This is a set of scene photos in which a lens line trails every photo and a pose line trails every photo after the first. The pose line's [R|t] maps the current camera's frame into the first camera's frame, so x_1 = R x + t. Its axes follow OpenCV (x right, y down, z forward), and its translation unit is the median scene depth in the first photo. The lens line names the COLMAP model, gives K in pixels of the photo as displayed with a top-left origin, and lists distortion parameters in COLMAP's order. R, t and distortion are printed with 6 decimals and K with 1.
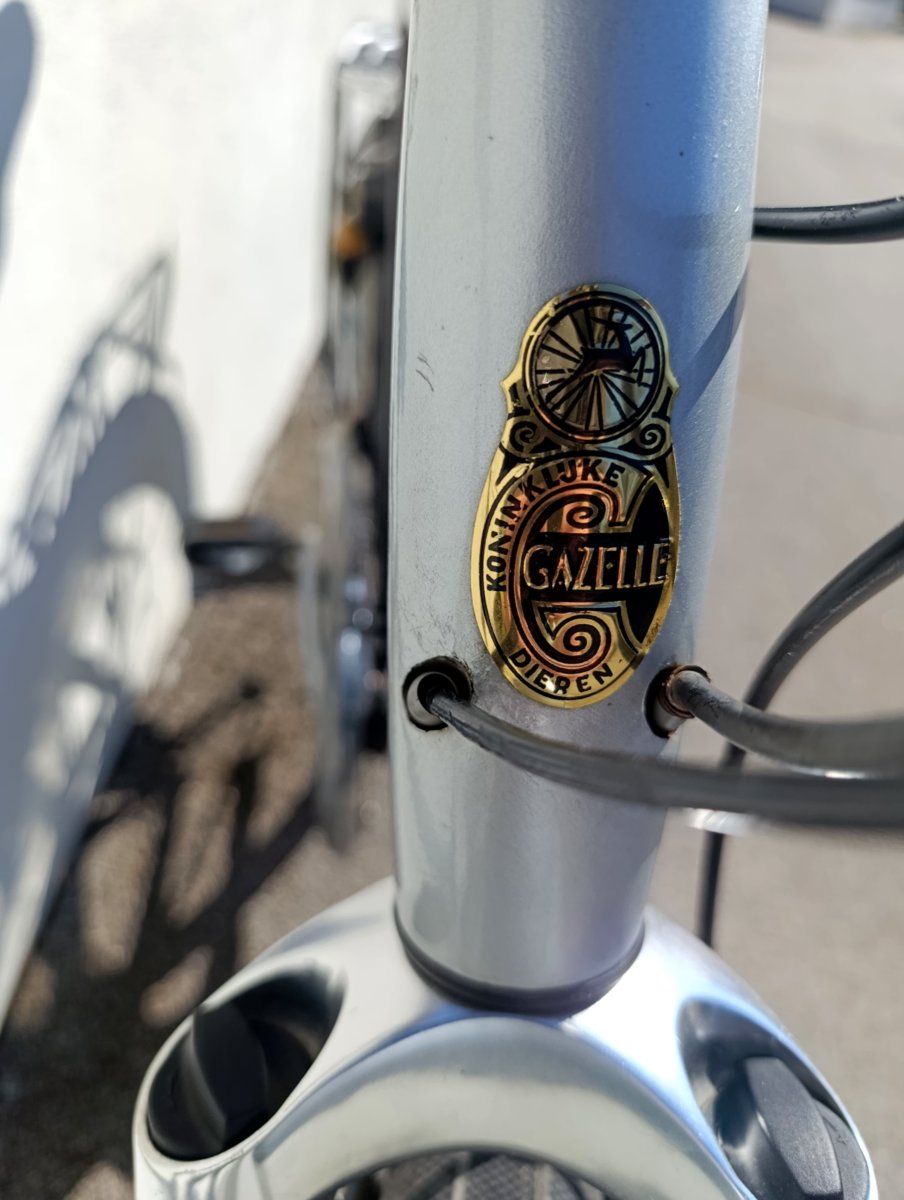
lens RADIAL K [[811.4, 0, 450.5], [0, 811.4, 598.6], [0, 0, 1]] dist [0.004833, 0.003776]
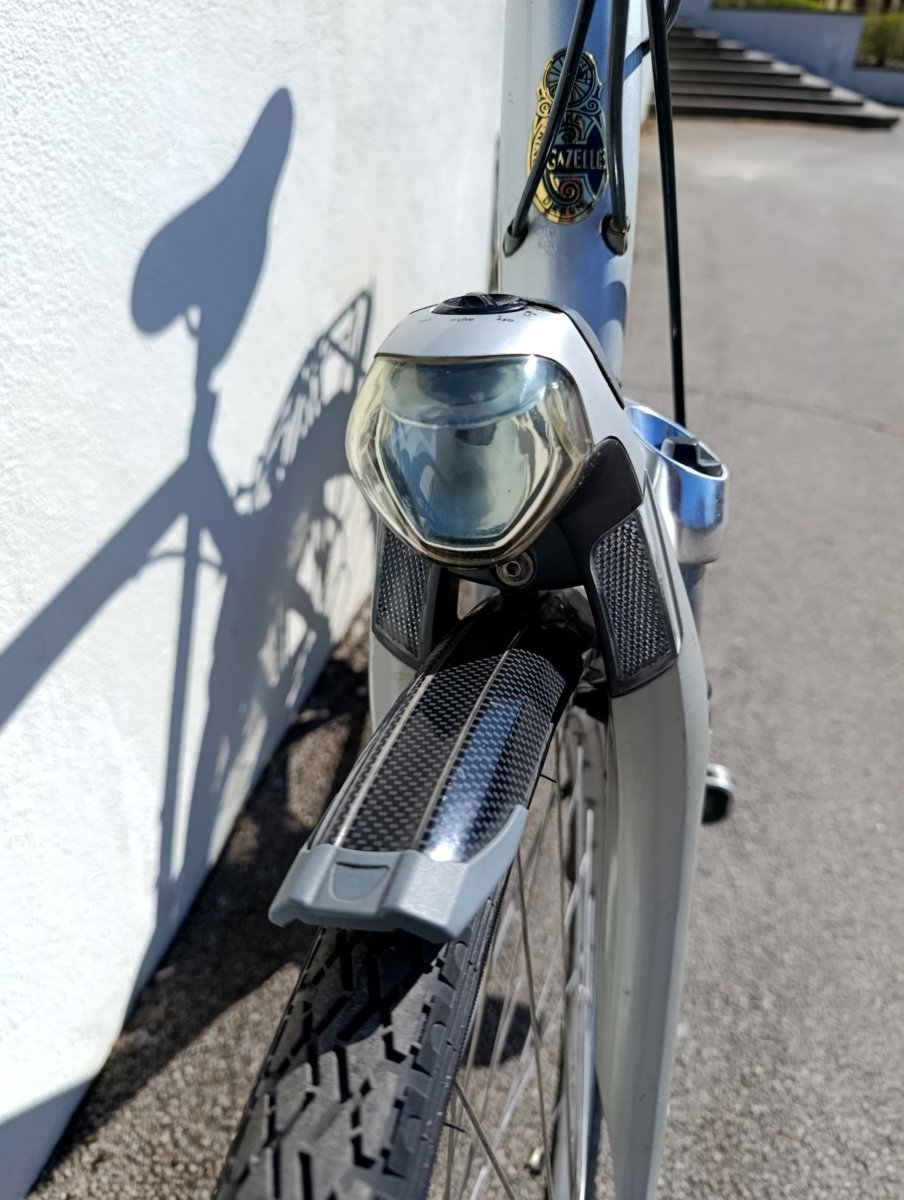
lens RADIAL K [[811.4, 0, 453.7], [0, 811.4, 601.3], [0, 0, 1]] dist [0.004833, 0.003776]
pose [[0.981590, -0.003536, -0.190965, 0.295410], [-0.019975, 0.992445, -0.121052, 1.728762], [0.189951, 0.122638, 0.974104, -1.488414]]
